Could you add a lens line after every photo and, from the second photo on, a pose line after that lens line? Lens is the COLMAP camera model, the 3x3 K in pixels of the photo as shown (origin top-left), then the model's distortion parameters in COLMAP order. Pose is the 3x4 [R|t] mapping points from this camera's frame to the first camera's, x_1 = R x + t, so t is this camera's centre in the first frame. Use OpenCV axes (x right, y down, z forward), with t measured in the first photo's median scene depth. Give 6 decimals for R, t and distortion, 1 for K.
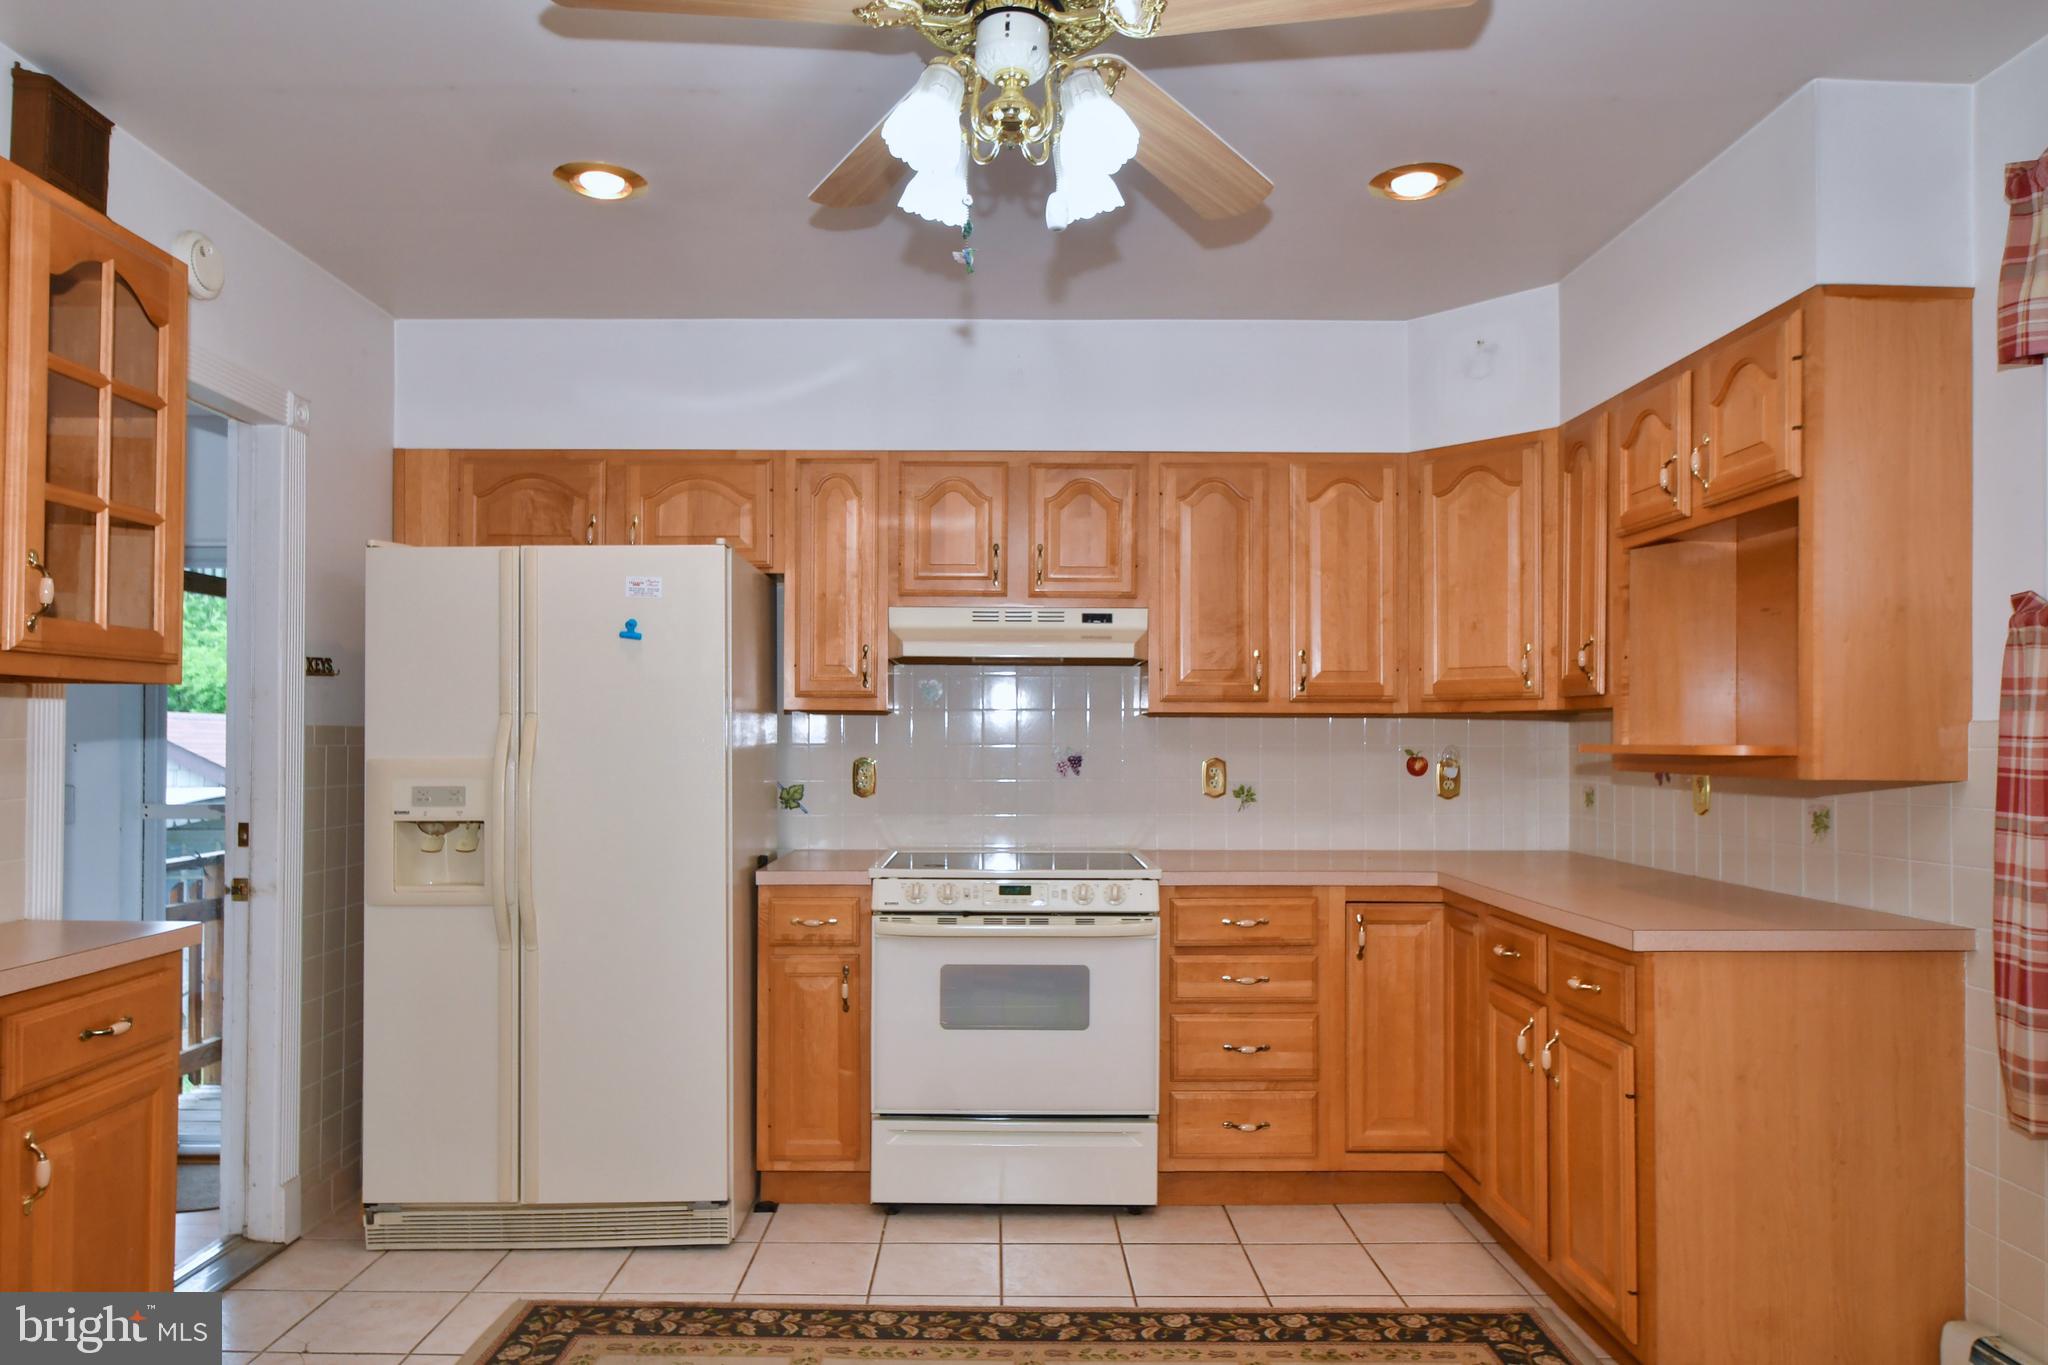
lens RADIAL K [[1255.3, 0, 1003.4], [0, 1255.3, 710.3], [0, 0, 1]] dist [-0.019476, -0.011511]
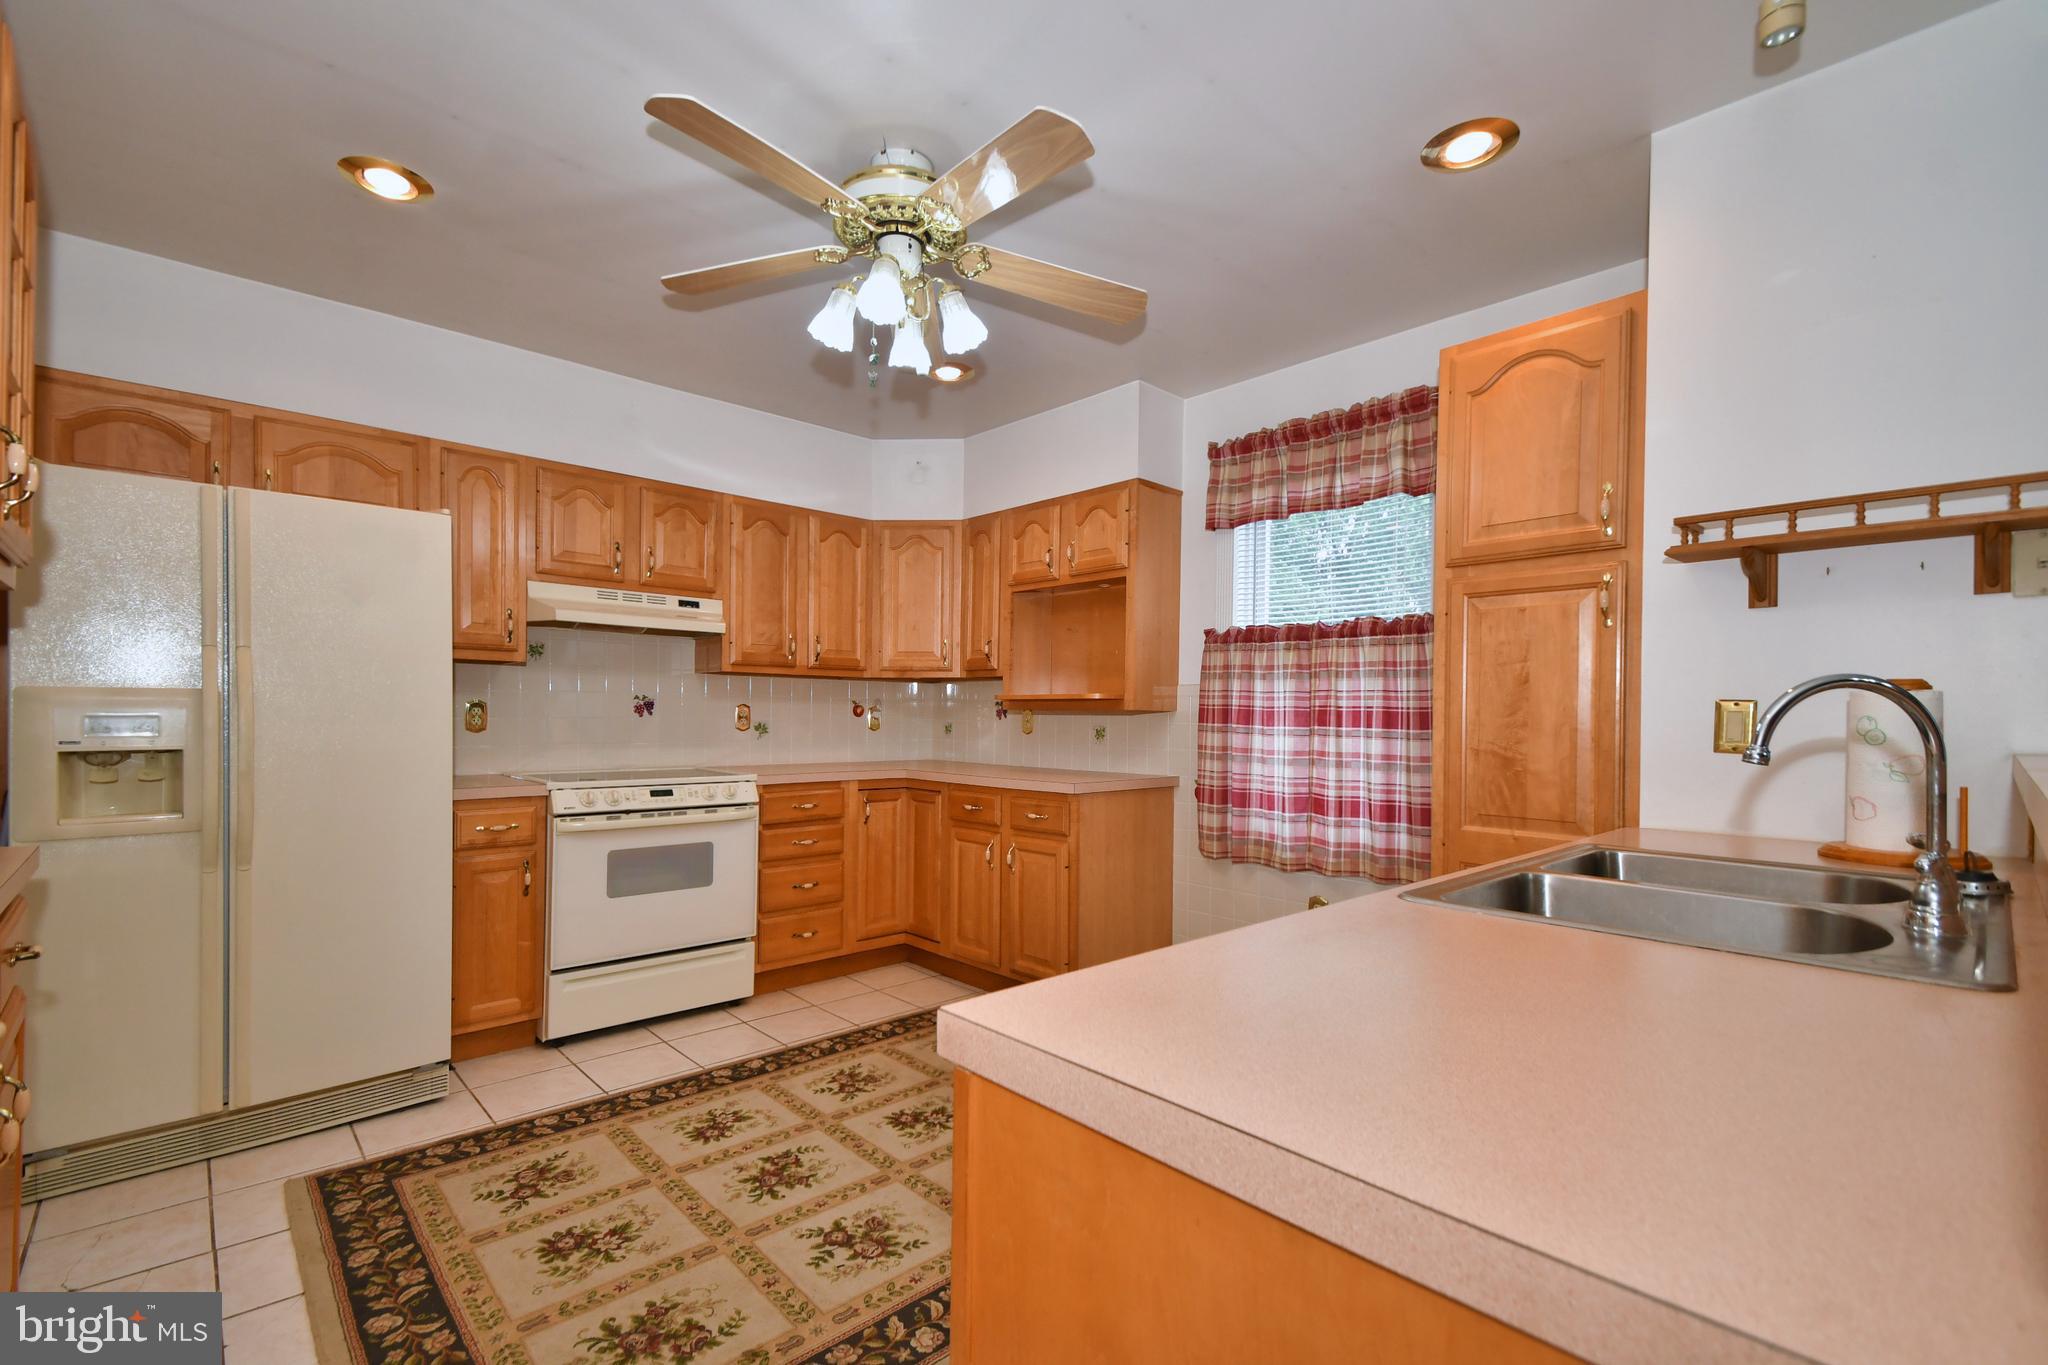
lens RADIAL K [[896.2, 0, 1005.5], [0, 896.2, 719.0], [0, 0, 1]] dist [0.027097, -0.015599]
pose [[0.736251, 0.000837, 0.676708, -0.390787], [-0.021886, 0.999506, 0.022575, 0.029325], [-0.676354, -0.031431, 0.735906, -0.002378]]
